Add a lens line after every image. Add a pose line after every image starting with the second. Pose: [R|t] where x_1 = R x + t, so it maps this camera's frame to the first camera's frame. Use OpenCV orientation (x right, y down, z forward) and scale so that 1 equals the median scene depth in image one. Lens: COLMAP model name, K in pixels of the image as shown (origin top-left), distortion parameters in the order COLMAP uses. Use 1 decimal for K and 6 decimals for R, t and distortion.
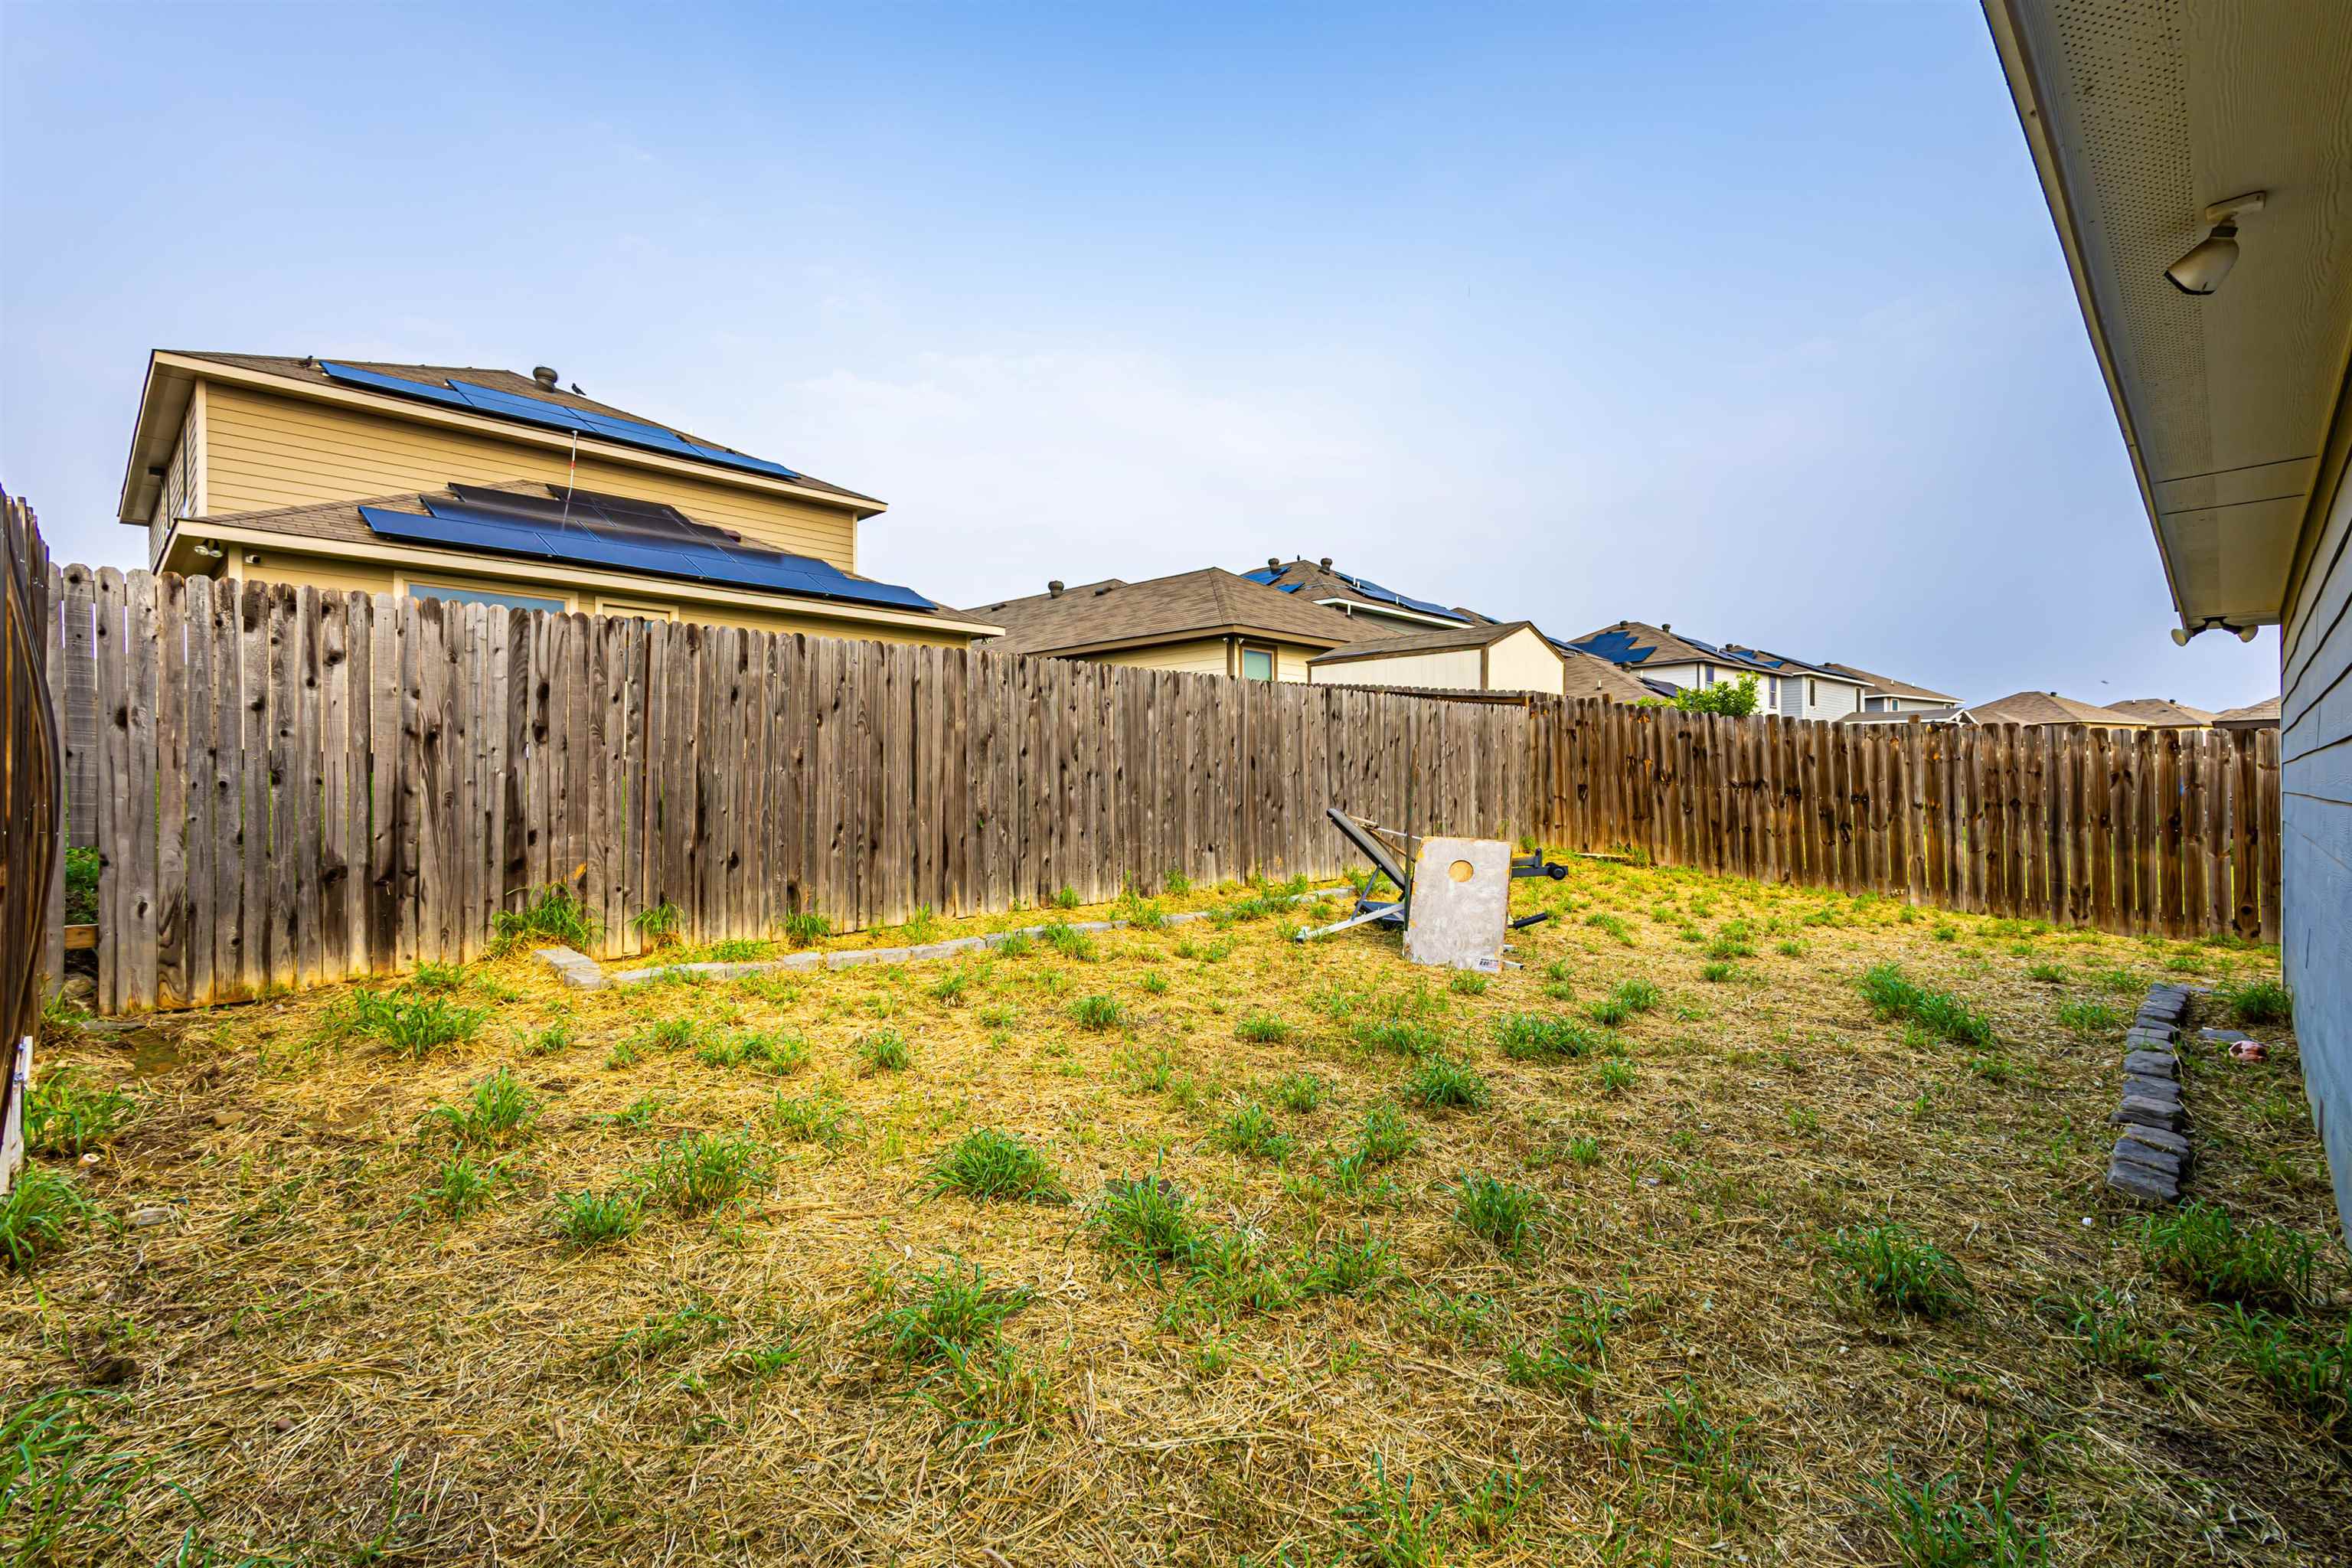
lens RADIAL K [[1087.1, 0, 1178.4], [0, 1087.1, 774.2], [0, 0, 1]] dist [0.007416, -0.003312]
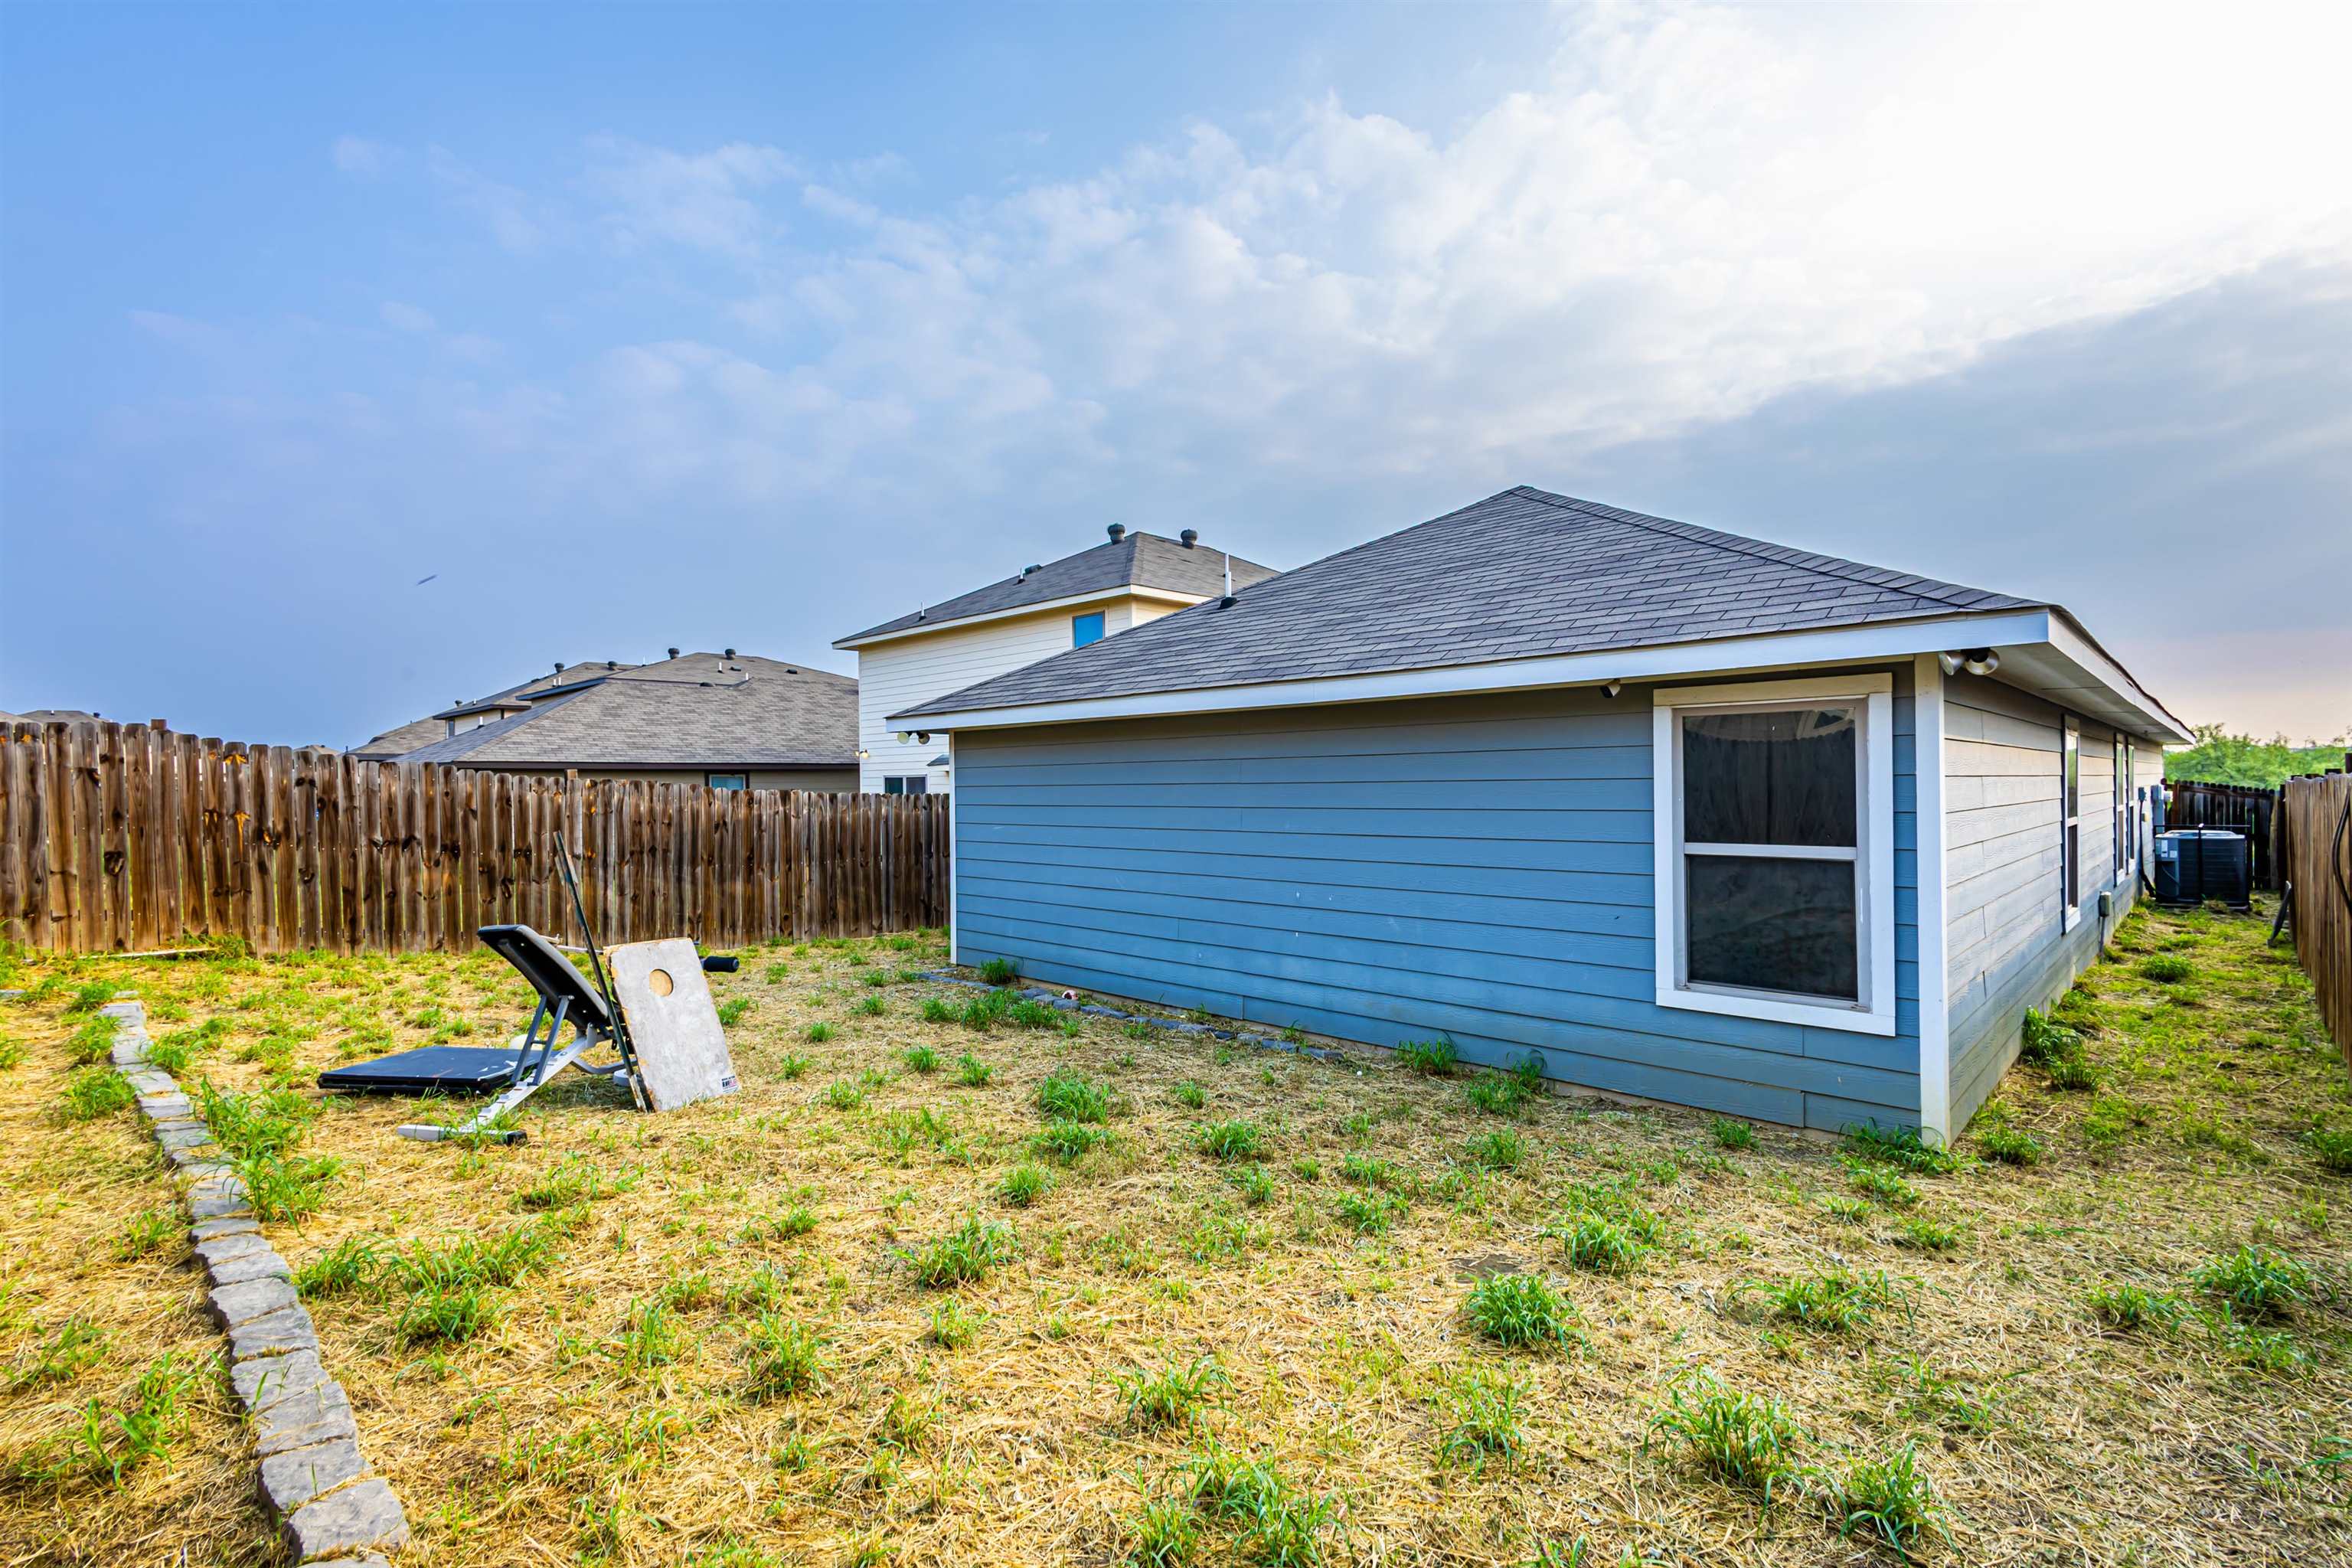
lens RADIAL K [[1087.1, 0, 1187.0], [0, 1087.1, 788.8], [0, 0, 1]] dist [0.007416, -0.003312]
pose [[-0.010243, -0.001096, 0.999947, -0.348984], [-0.002763, 0.999996, 0.001068, -0.036000], [-0.999944, -0.002752, -0.010246, 0.390515]]
